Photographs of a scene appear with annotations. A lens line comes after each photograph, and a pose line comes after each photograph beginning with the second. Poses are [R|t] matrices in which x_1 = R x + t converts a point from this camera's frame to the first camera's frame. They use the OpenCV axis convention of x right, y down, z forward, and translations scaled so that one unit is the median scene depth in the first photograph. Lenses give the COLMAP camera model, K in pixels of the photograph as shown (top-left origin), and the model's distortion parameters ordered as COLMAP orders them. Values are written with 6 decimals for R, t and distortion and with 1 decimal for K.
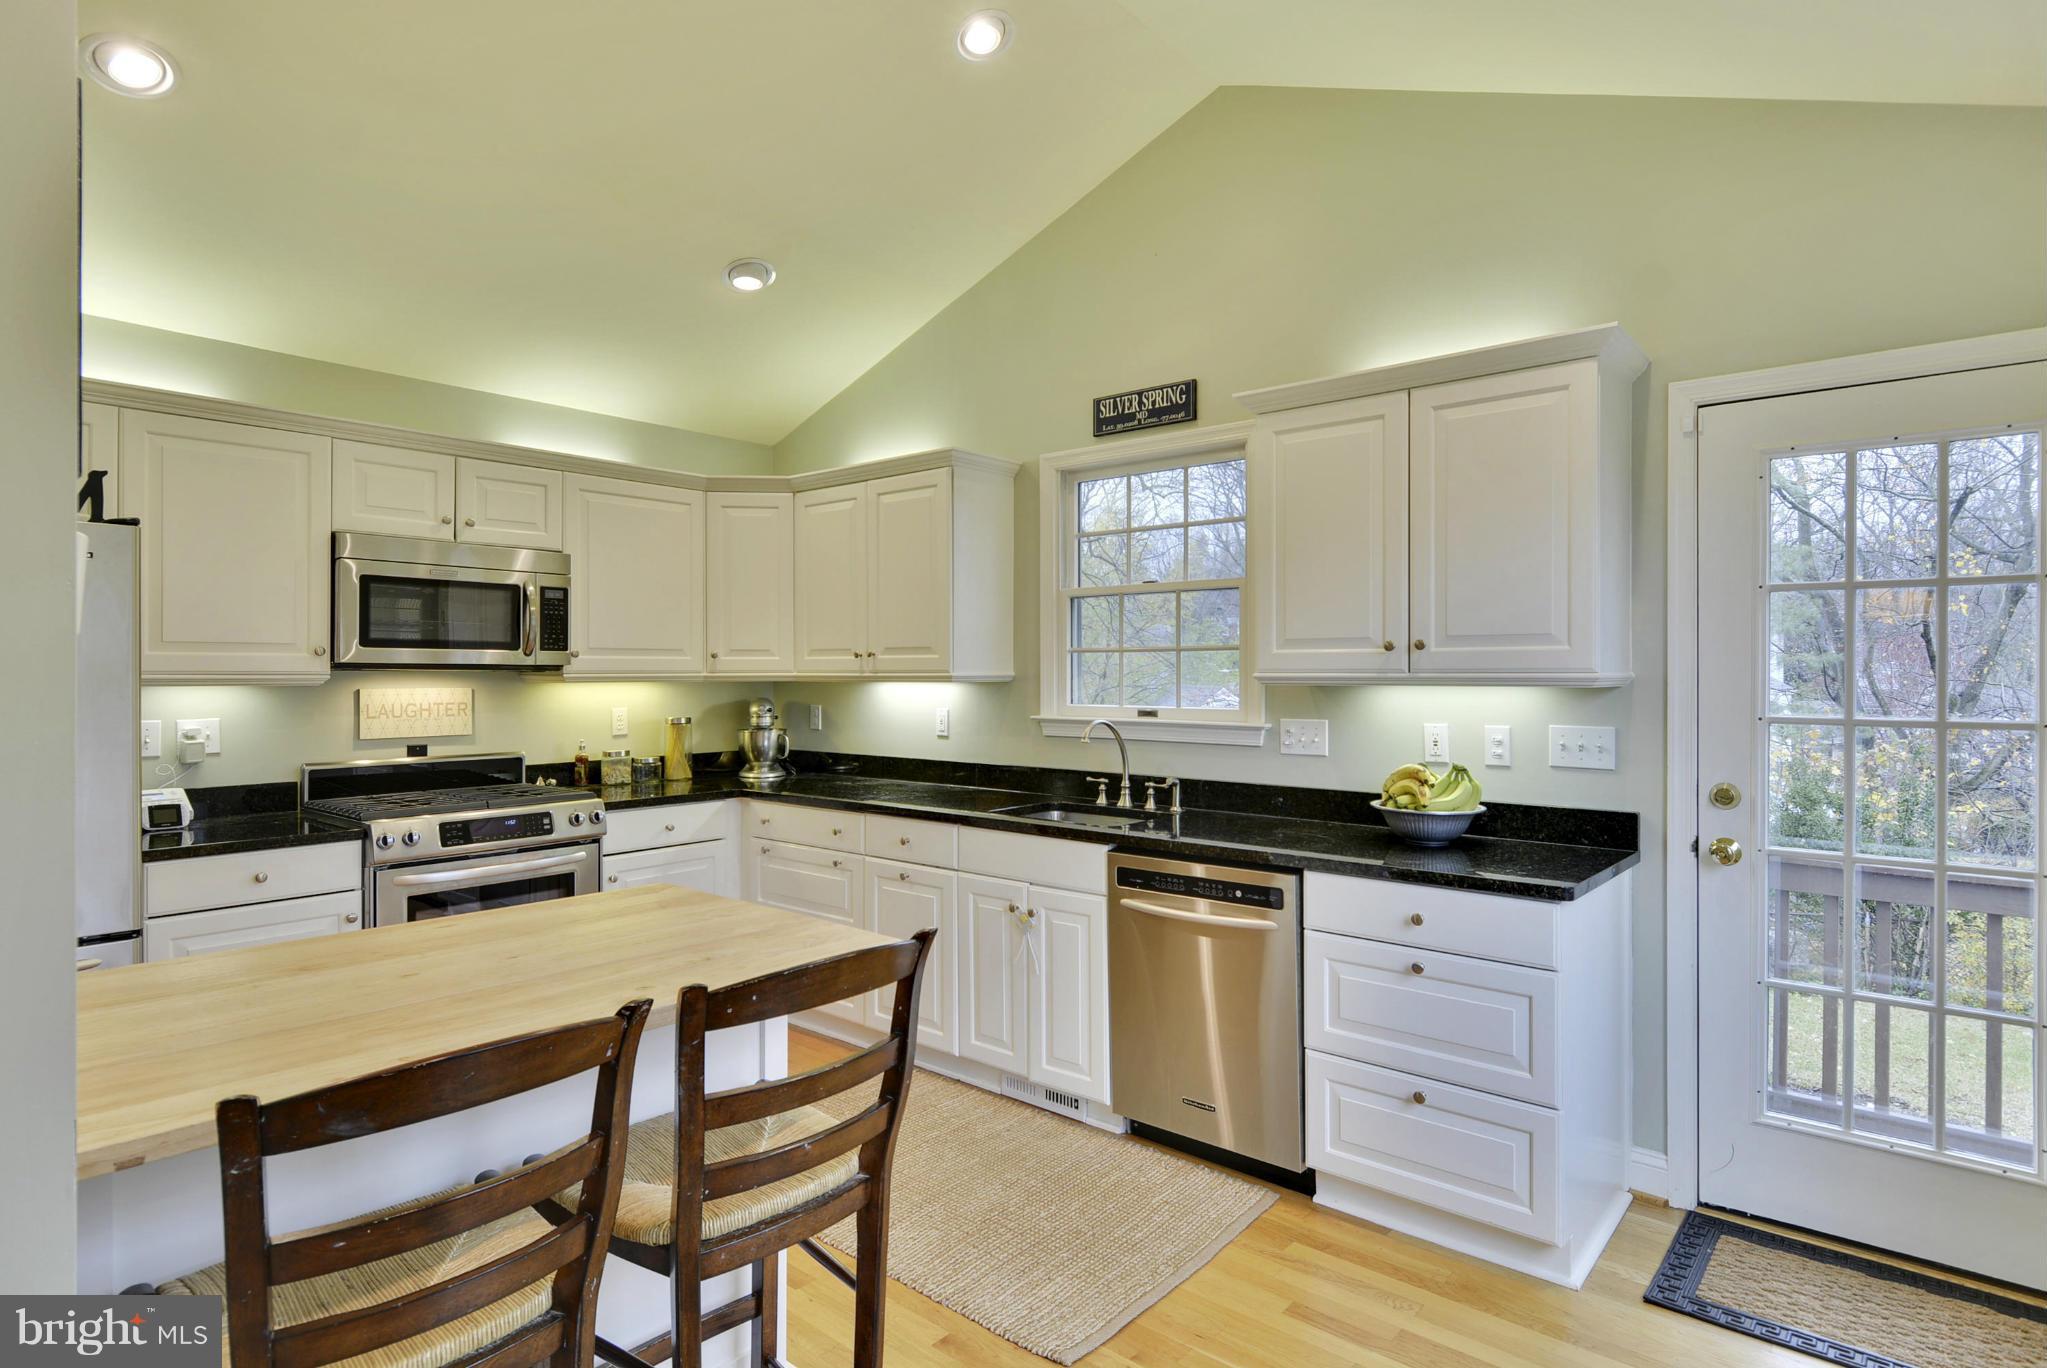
lens RADIAL K [[1079.5, 0, 1029.8], [0, 1079.5, 669.8], [0, 0, 1]] dist [0.003998, -0.001978]
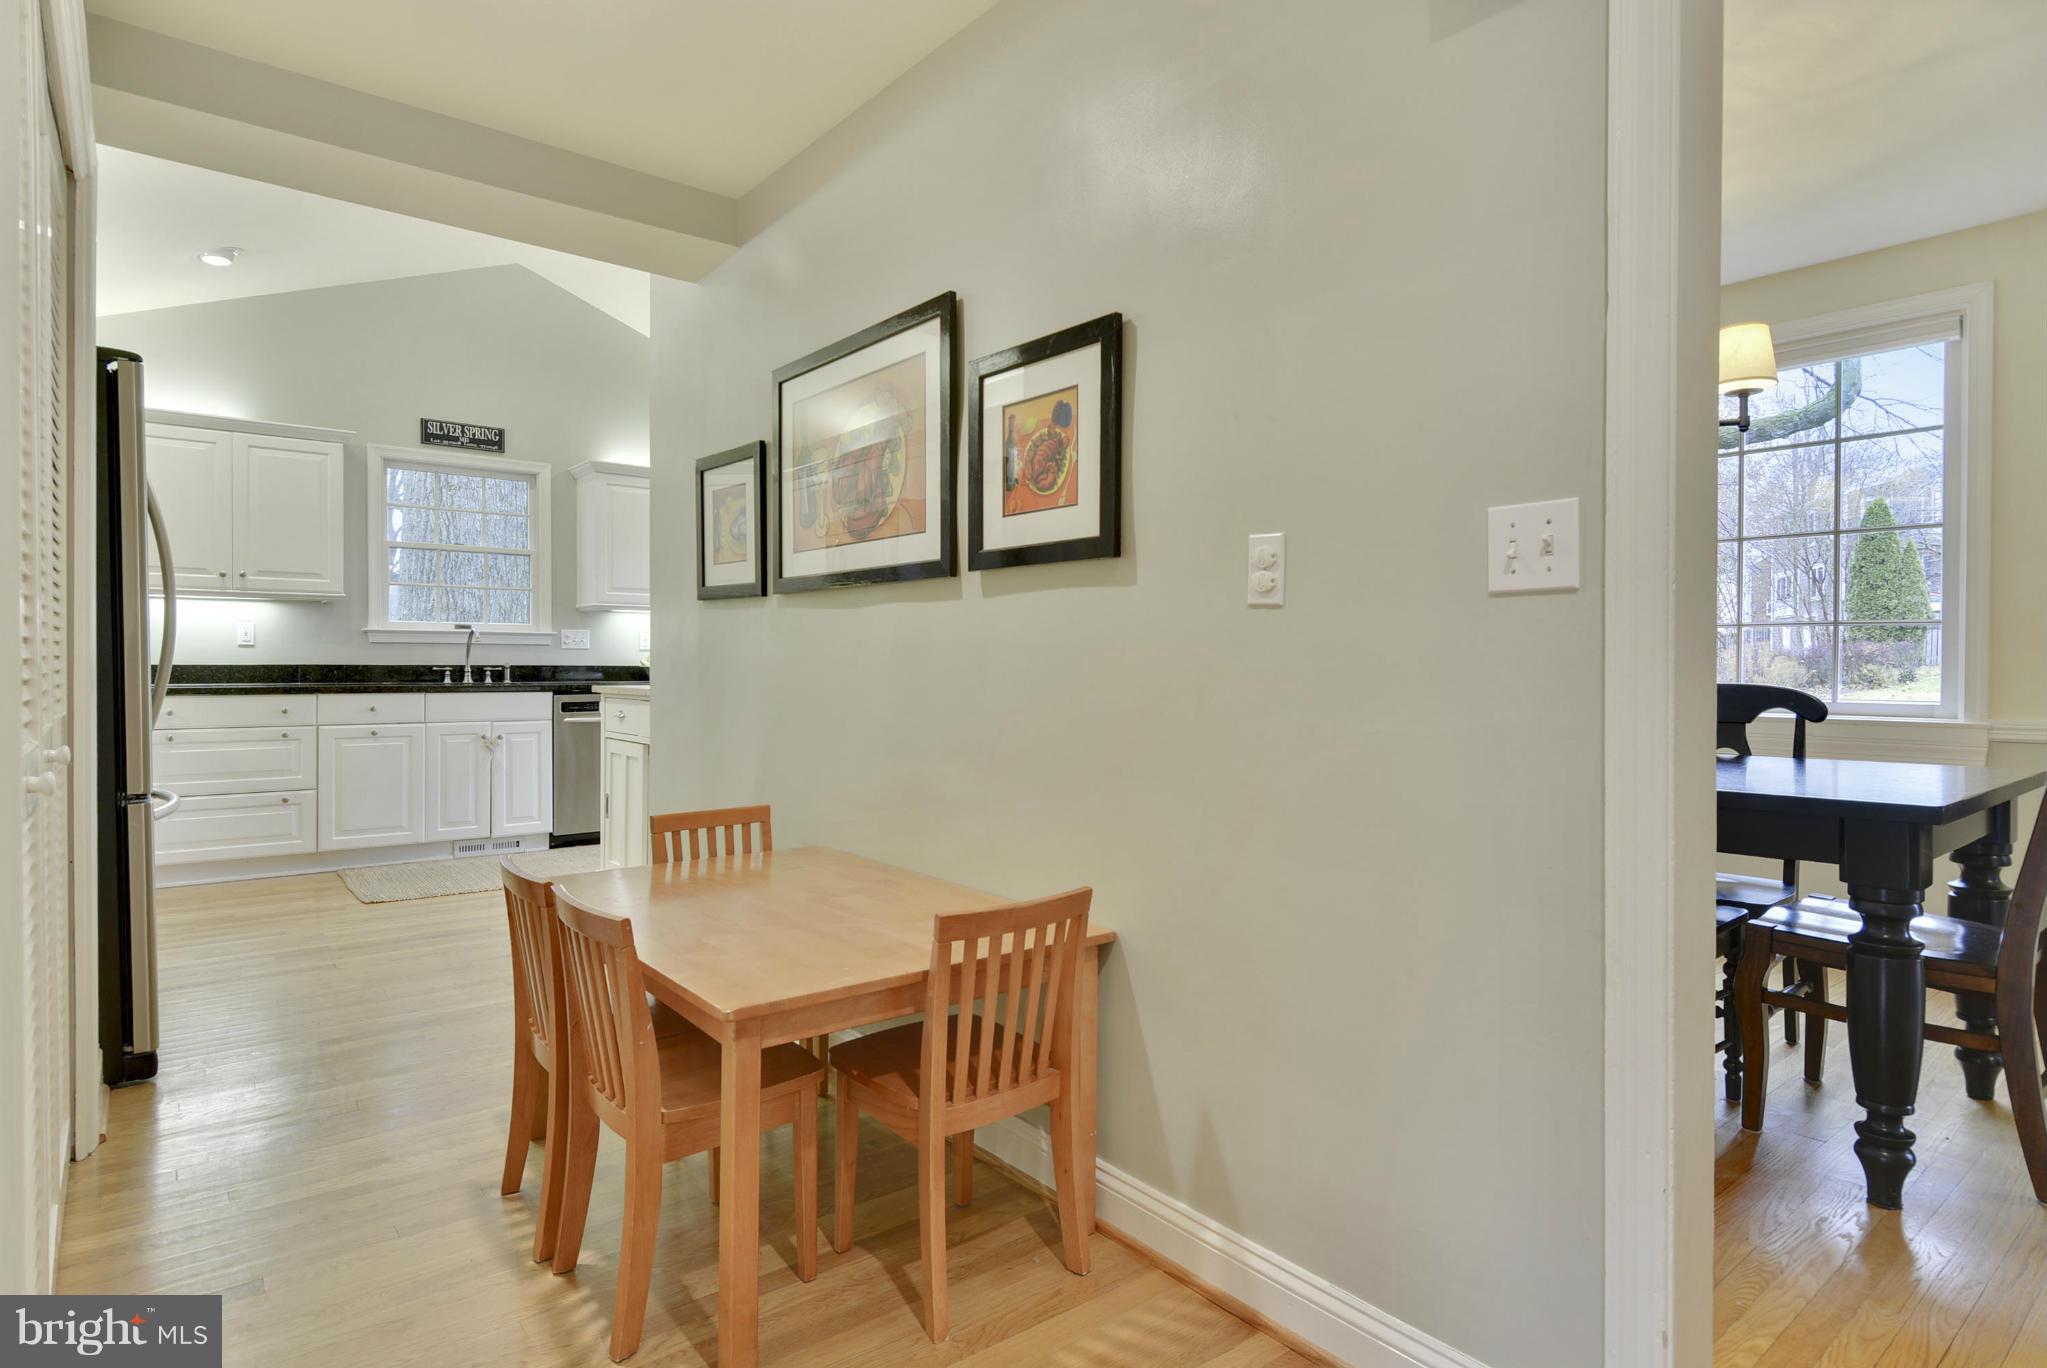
lens RADIAL K [[1079.5, 0, 1036.8], [0, 1079.5, 674.5], [0, 0, 1]] dist [0.003998, -0.001978]
pose [[0.185427, -0.011134, 0.982595, -1.345071], [-0.004666, 0.999915, 0.012210, 0.089857], [-0.982647, -0.006849, 0.185359, -0.133434]]
